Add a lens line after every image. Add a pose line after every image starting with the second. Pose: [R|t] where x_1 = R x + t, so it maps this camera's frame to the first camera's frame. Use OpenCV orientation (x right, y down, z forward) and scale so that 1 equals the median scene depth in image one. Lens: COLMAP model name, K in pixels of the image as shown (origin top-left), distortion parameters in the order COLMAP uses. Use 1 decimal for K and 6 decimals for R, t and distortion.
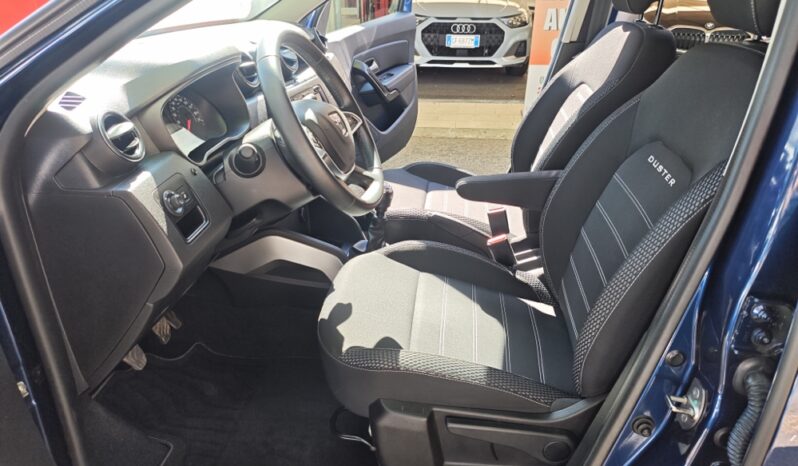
lens RADIAL K [[597.8, 0, 399.0], [0, 597.8, 233.0], [0, 0, 1]] dist [-0.004615, -0.005205]
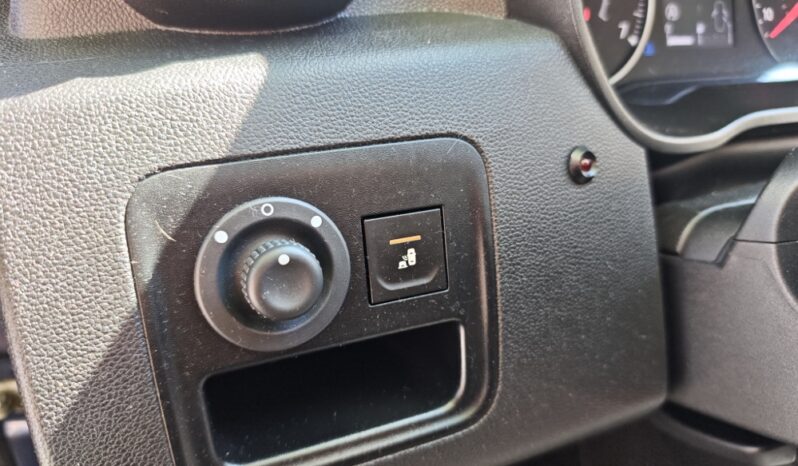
lens RADIAL K [[564.7, 0, 444.4], [0, 564.7, 233.5], [0, 0, 1]] dist [-0.003654, -0.002149]
pose [[0.503356, 0.562769, -0.655686, -0.093340], [-0.456972, 0.817401, 0.350760, -0.053050], [0.733355, 0.123073, 0.668613, 0.344487]]
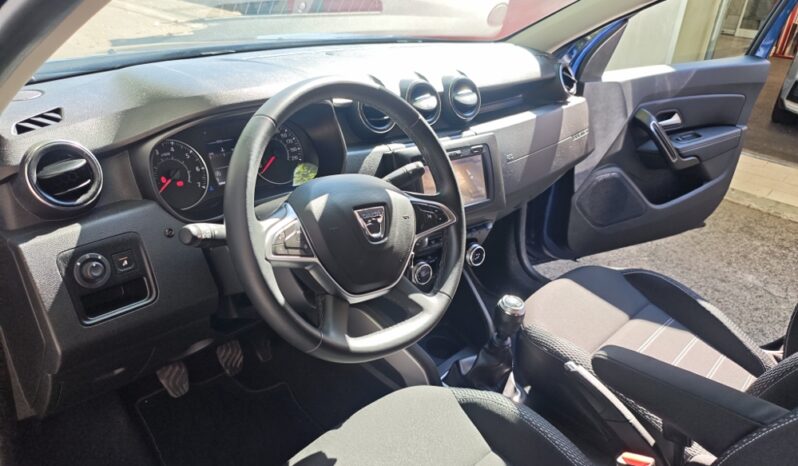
lens RADIAL K [[597.8, 0, 399.0], [0, 597.8, 233.0], [0, 0, 1]] dist [-0.004615, -0.005205]
pose [[0.793062, 0.322748, -0.516611, 0.127550], [-0.319673, 0.942442, 0.098044, -0.114019], [0.518520, 0.087392, 0.850588, 0.197759]]
